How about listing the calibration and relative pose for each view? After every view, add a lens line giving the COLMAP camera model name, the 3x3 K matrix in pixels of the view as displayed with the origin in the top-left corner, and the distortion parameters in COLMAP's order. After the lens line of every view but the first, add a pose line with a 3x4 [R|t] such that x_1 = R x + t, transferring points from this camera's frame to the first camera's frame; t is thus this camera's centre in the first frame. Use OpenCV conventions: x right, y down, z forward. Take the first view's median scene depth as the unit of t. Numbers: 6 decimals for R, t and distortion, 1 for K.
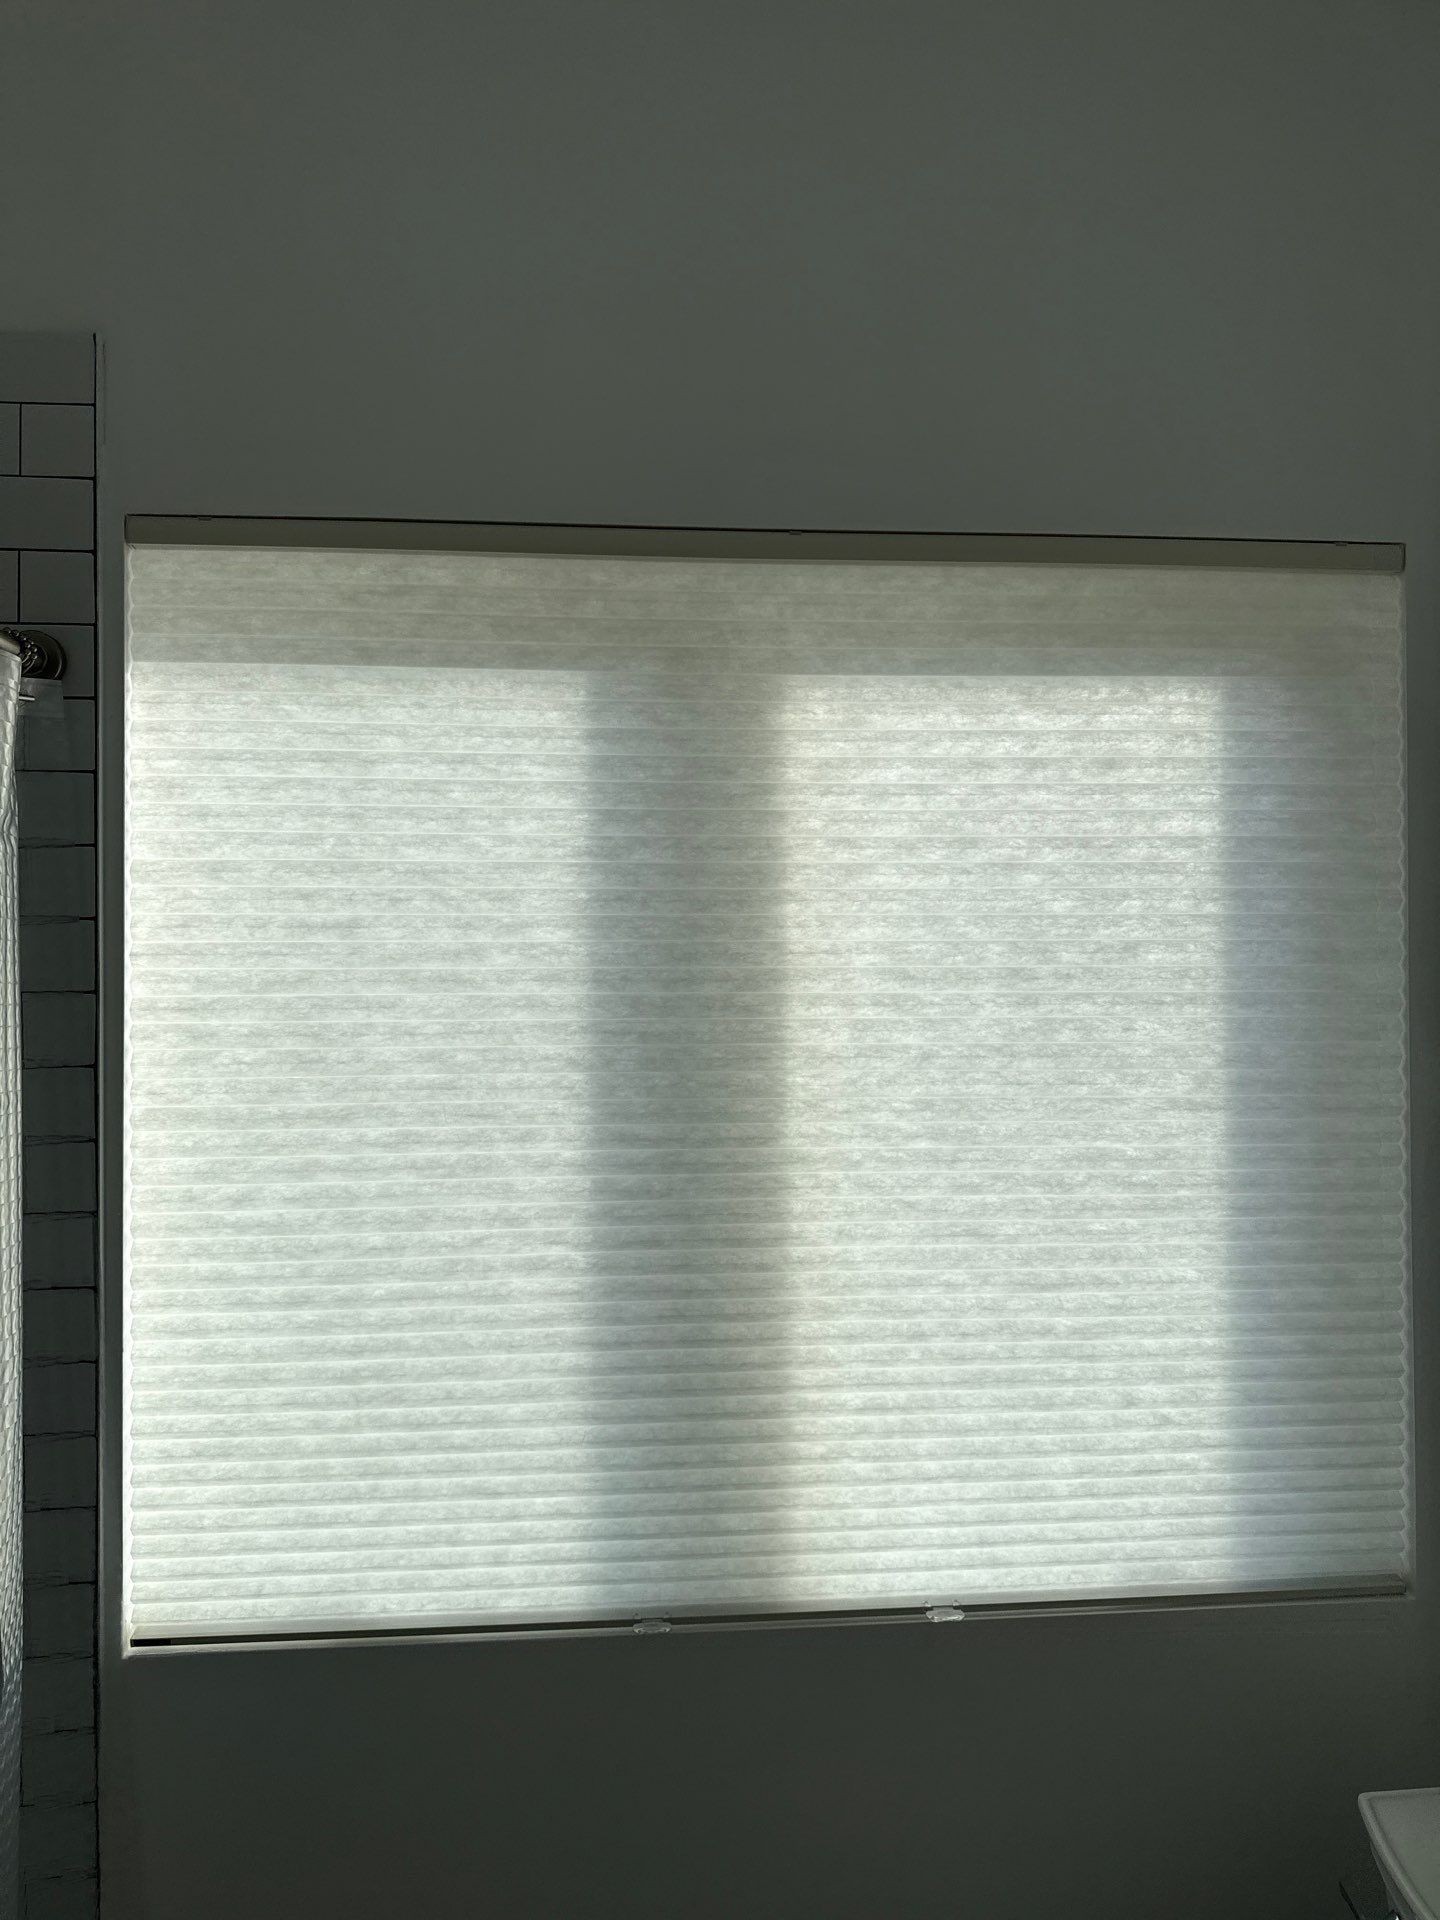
lens RADIAL K [[1253.4, 0, 667.8], [0, 1253.4, 960.6], [0, 0, 1]] dist [0.065158, -0.001629]
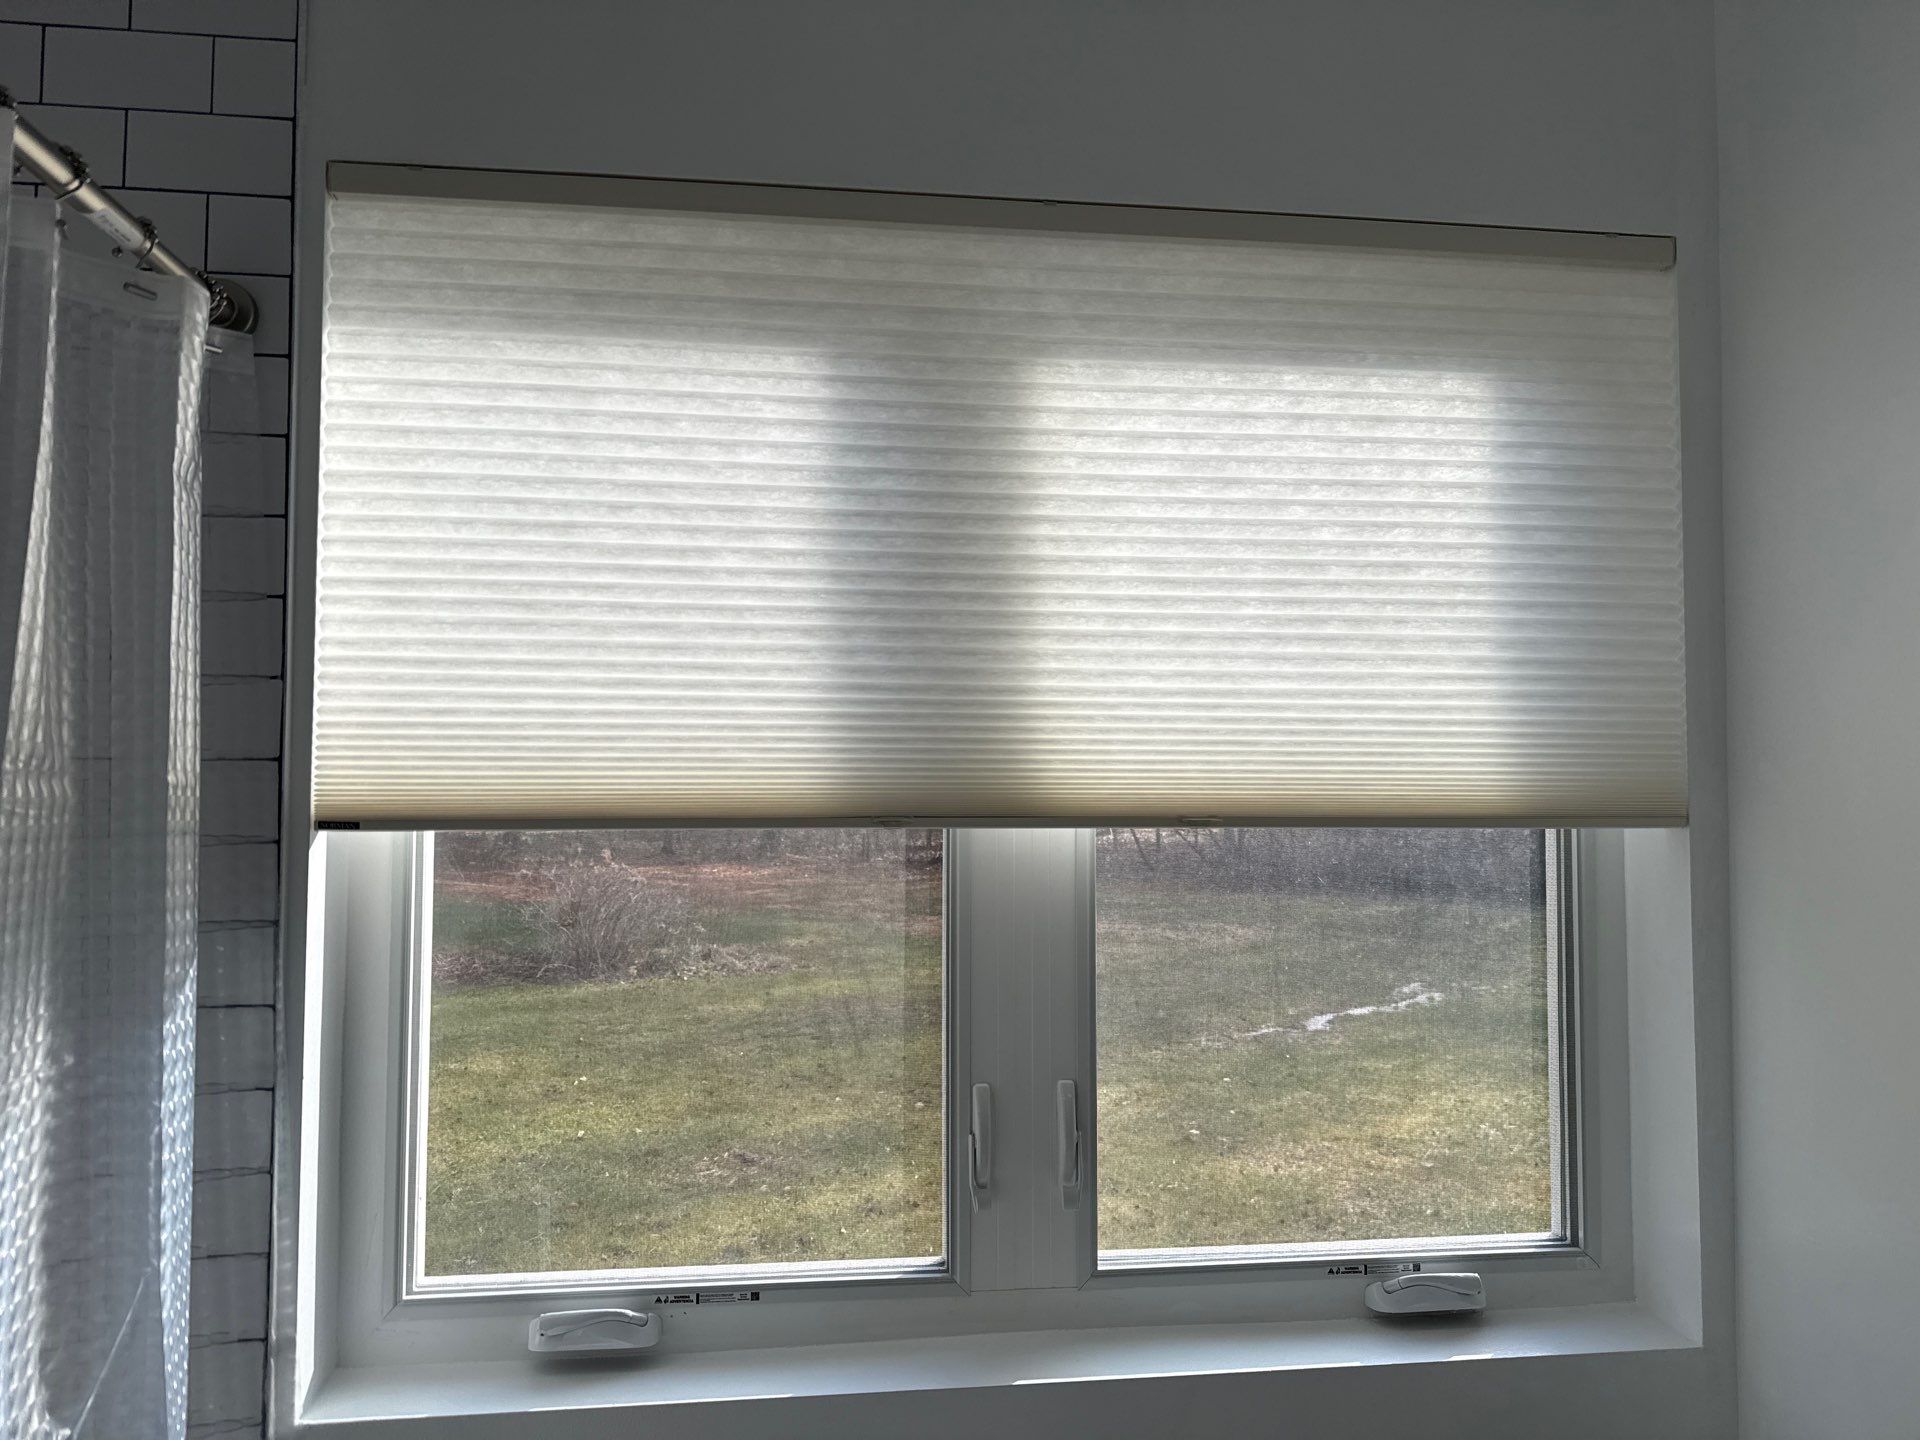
lens RADIAL K [[1346.4, 0, 960.0], [0, 1346.4, 720.0], [0, 0, 1]] dist [0.045618, 0.004481]
pose [[0.999203, 0.010801, 0.038418, -0.000656], [-0.009603, 0.999465, -0.031249, 0.104587], [-0.038735, 0.030855, 0.998773, 0.004654]]
